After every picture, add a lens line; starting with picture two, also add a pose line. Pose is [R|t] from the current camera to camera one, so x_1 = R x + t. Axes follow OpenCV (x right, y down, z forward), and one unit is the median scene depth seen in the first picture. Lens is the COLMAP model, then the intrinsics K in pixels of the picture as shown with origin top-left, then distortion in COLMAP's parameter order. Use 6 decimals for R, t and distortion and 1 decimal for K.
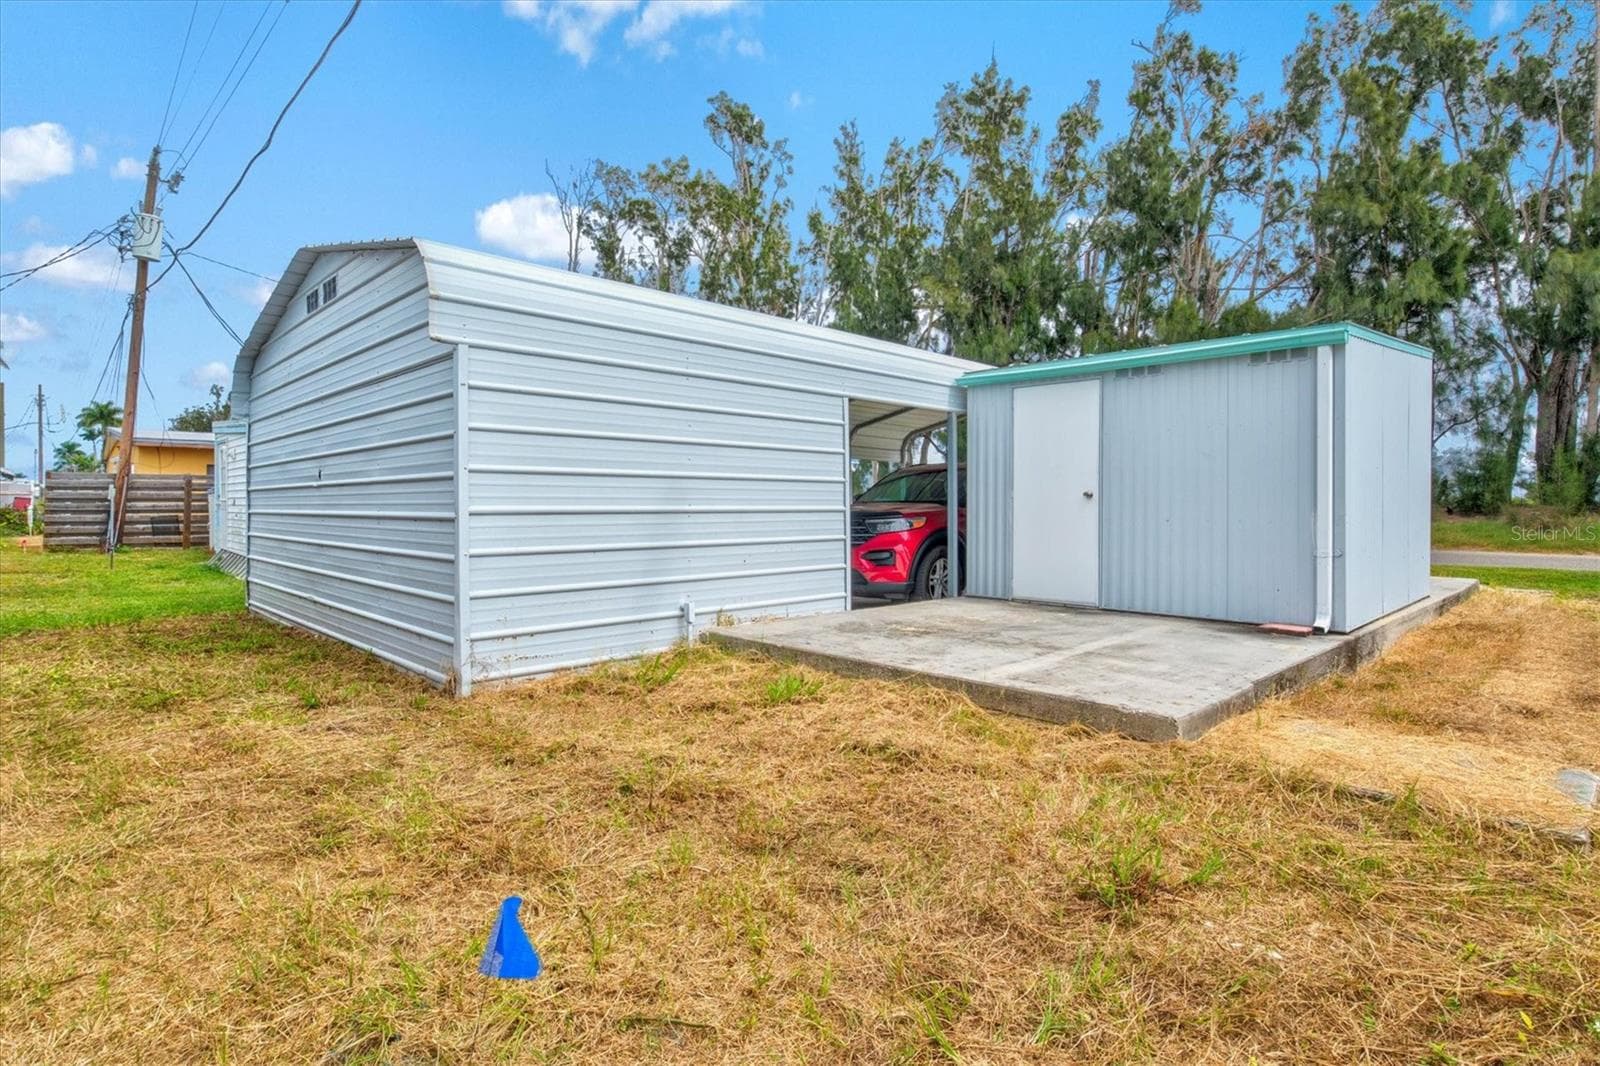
lens RADIAL K [[805.0, 0, 813.3], [0, 805.0, 515.1], [0, 0, 1]] dist [-0.018234, 0.013748]
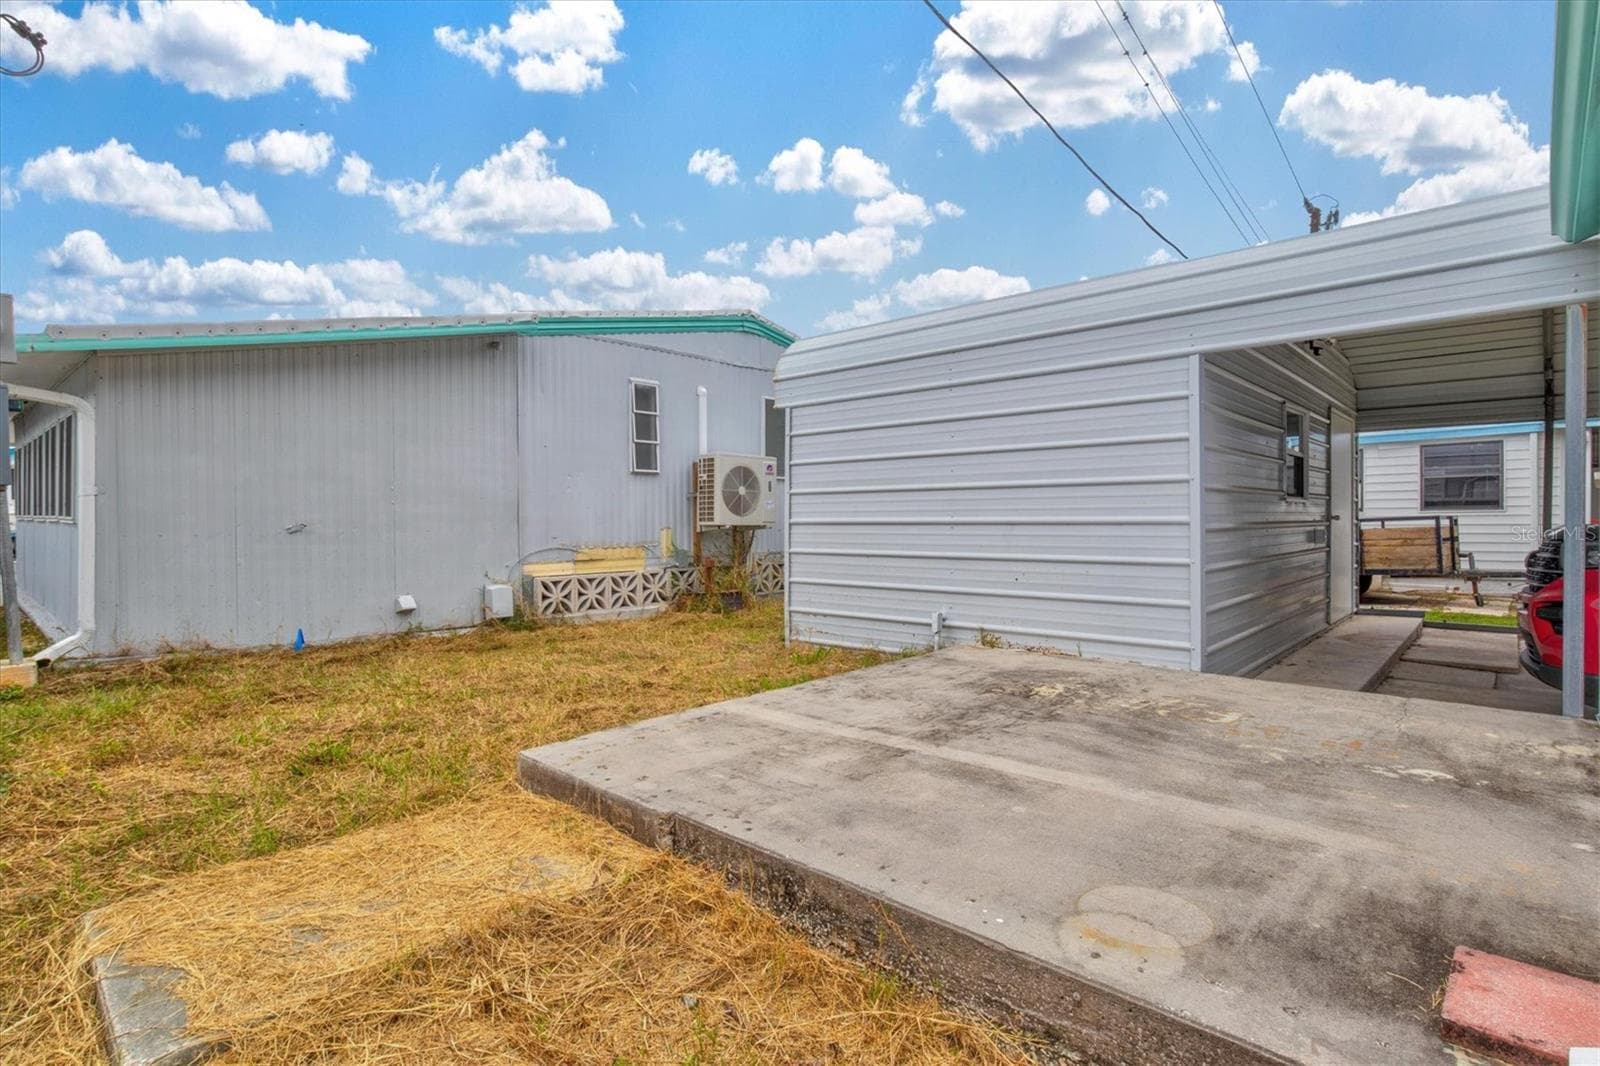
lens RADIAL K [[798.9, 0, 813.1], [0, 798.9, 513.3], [0, 0, 1]] dist [-0.021265, 0.011353]
pose [[0.062044, -0.009297, -0.998030, 0.766526], [-0.005268, 0.999940, -0.009642, -0.005330], [0.998060, 0.005856, 0.061991, 0.715489]]
